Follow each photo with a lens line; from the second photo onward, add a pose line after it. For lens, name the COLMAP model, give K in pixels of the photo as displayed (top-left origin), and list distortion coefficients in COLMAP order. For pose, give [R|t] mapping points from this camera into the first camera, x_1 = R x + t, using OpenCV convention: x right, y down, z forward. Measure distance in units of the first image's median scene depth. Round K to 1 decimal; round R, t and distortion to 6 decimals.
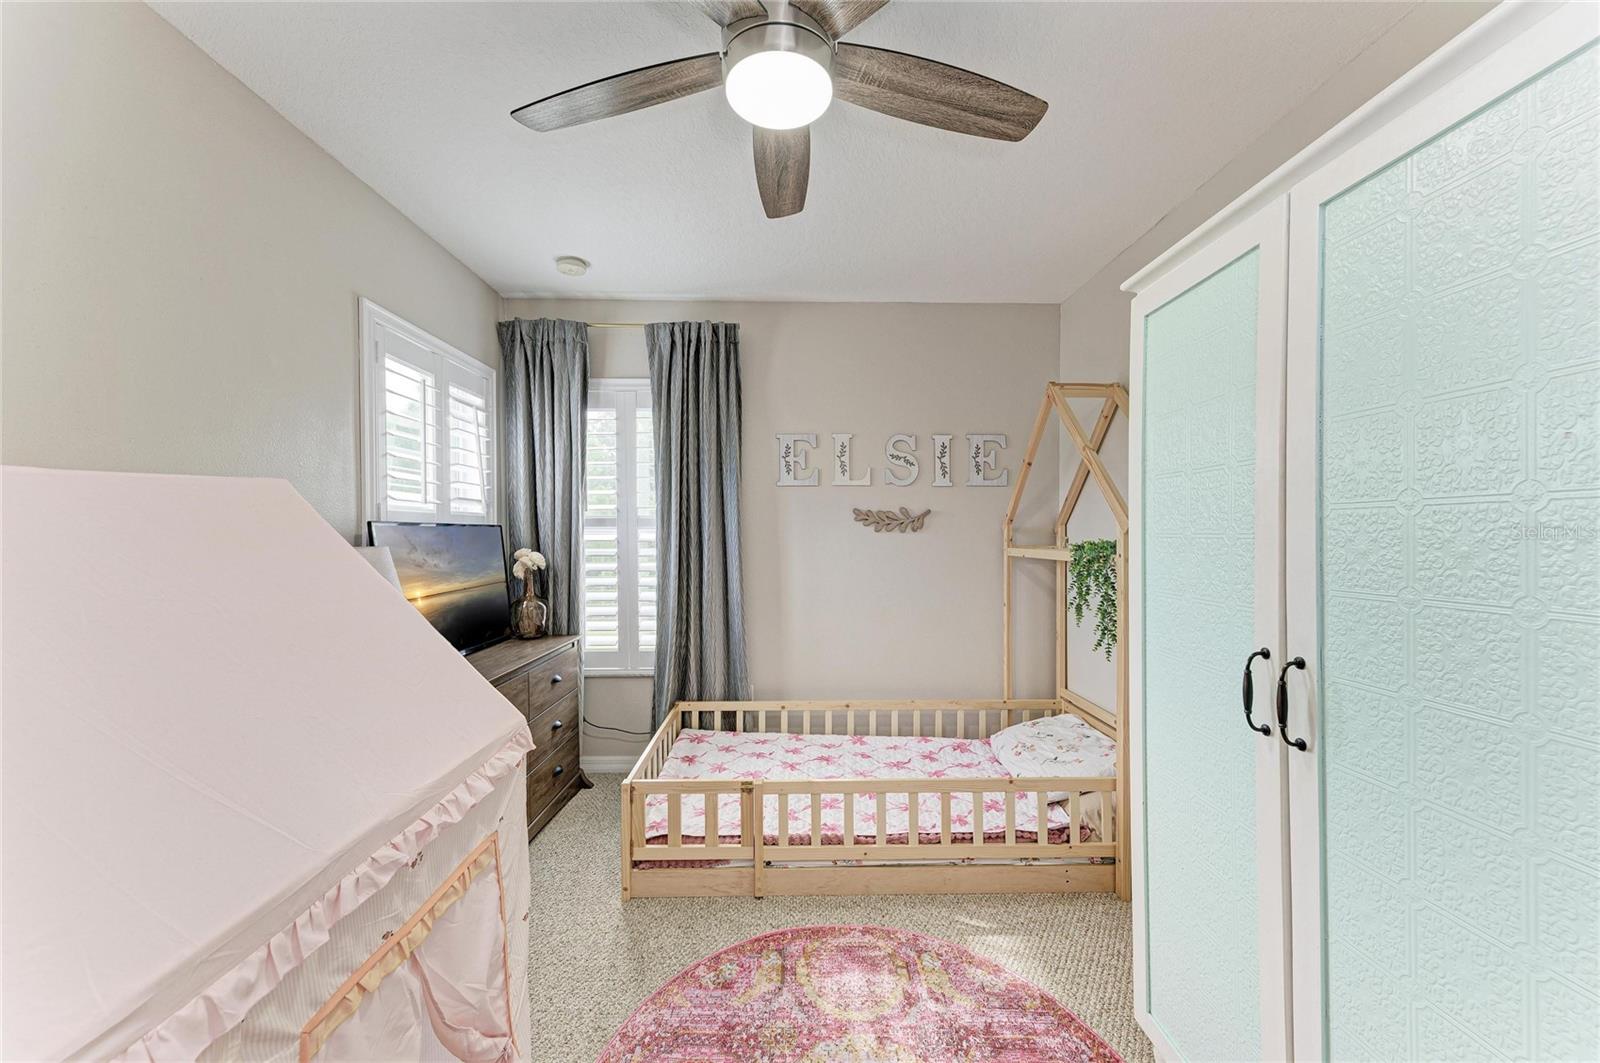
lens RADIAL K [[633.1, 0, 798.1], [0, 633.1, 542.6], [0, 0, 1]] dist [0.018450, -0.005711]
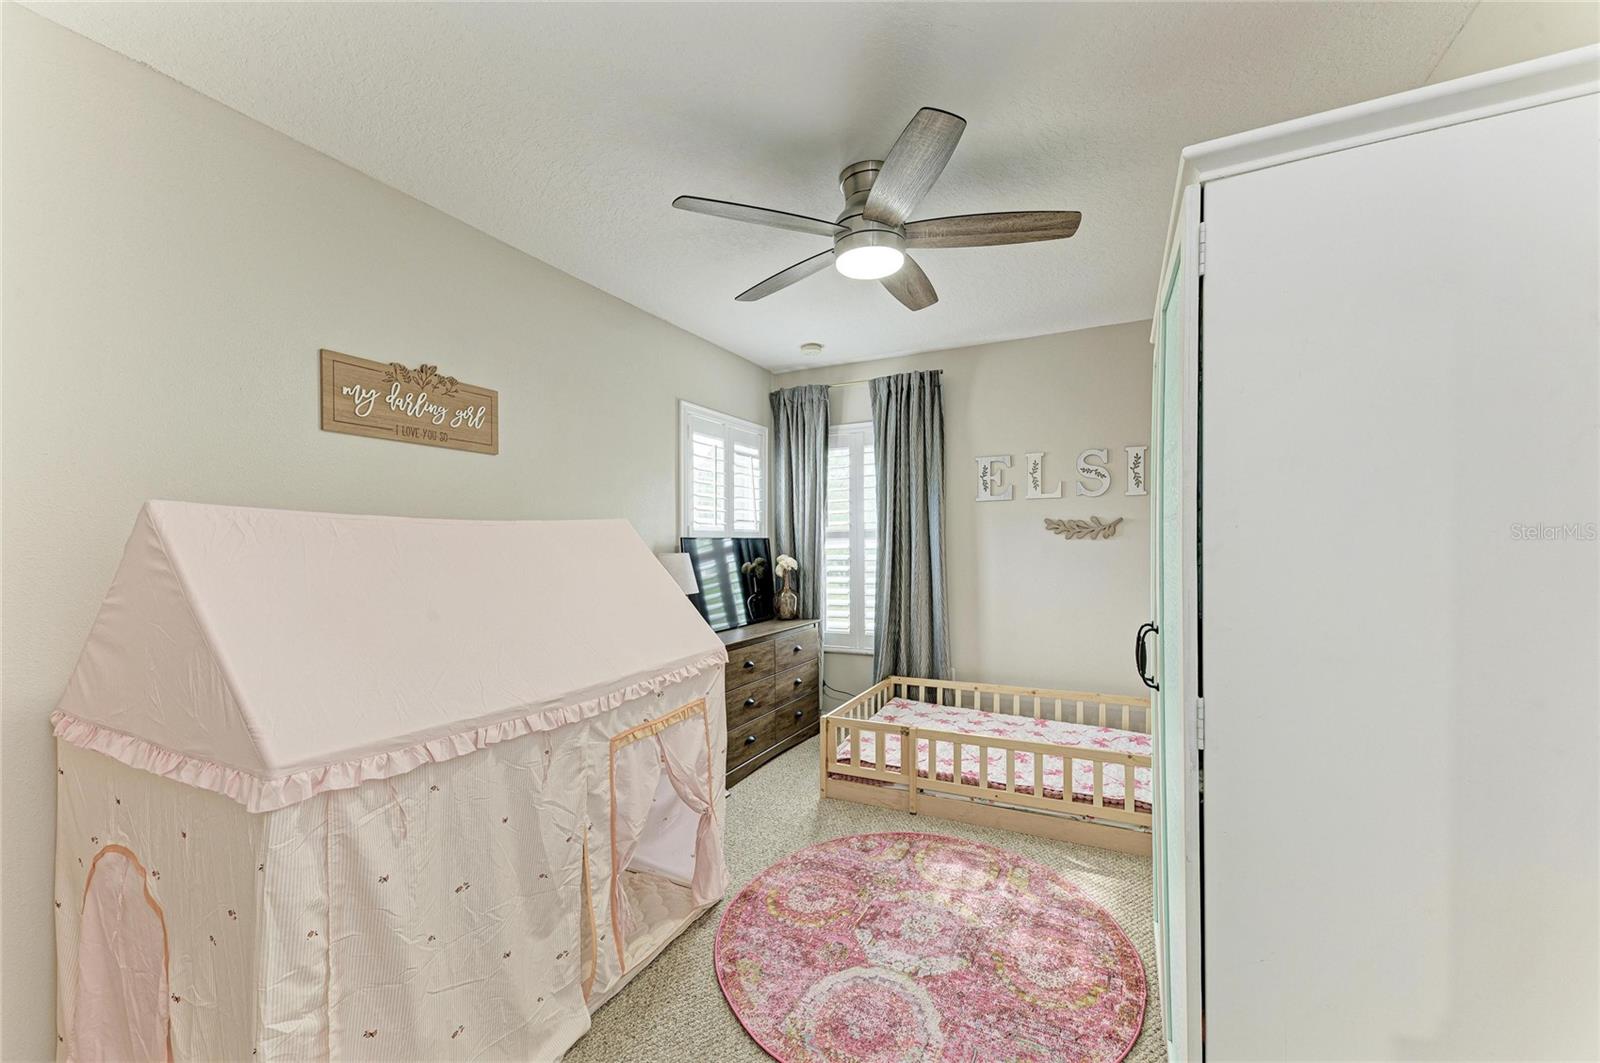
lens RADIAL K [[626.5, 0, 808.1], [0, 626.5, 540.5], [0, 0, 1]] dist [0.016201, -0.006134]
pose [[0.891859, -0.011805, -0.452159, 0.235396], [0.004394, 0.999838, -0.017436, 0.002354], [0.452292, 0.013563, 0.891767, -0.196770]]
